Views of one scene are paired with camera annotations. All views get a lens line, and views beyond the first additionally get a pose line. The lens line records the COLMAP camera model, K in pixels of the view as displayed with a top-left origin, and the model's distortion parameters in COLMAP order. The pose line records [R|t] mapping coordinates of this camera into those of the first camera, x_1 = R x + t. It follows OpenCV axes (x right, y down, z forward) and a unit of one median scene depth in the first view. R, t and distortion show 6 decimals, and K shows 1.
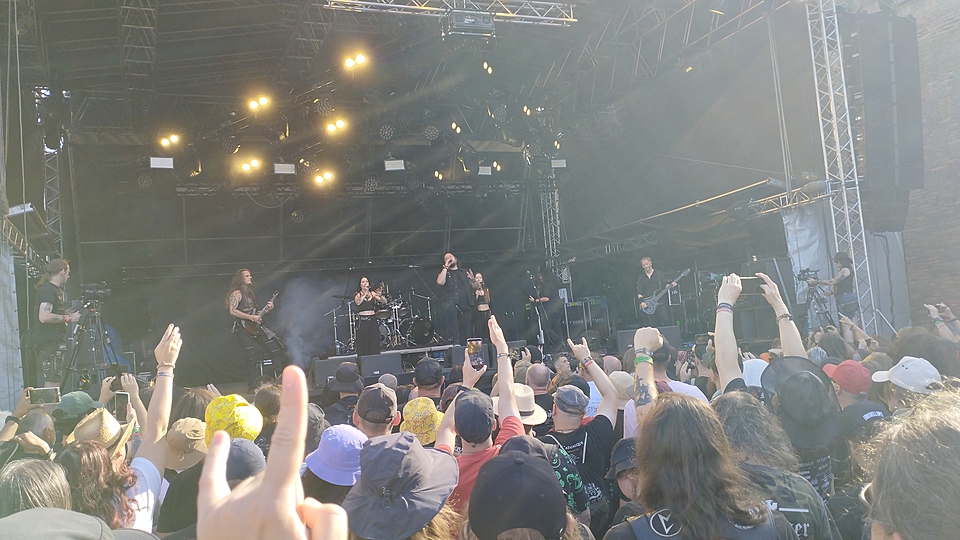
lens RADIAL K [[786.9, 0, 469.6], [0, 786.9, 275.5], [0, 0, 1]] dist [0.103454, -0.126119]
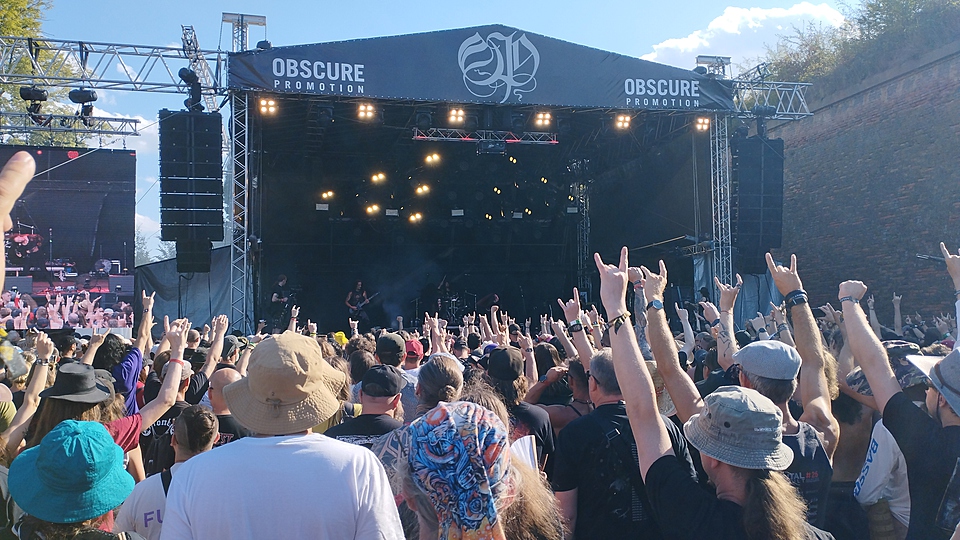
lens RADIAL K [[840.4, 0, 492.4], [0, 840.4, 267.3], [0, 0, 1]] dist [0.107467, -0.152223]
pose [[0.988445, 0.062283, -0.138194, 0.230416], [-0.060130, 0.997996, 0.019705, -0.067317], [0.139144, -0.011168, 0.990209, -0.734188]]
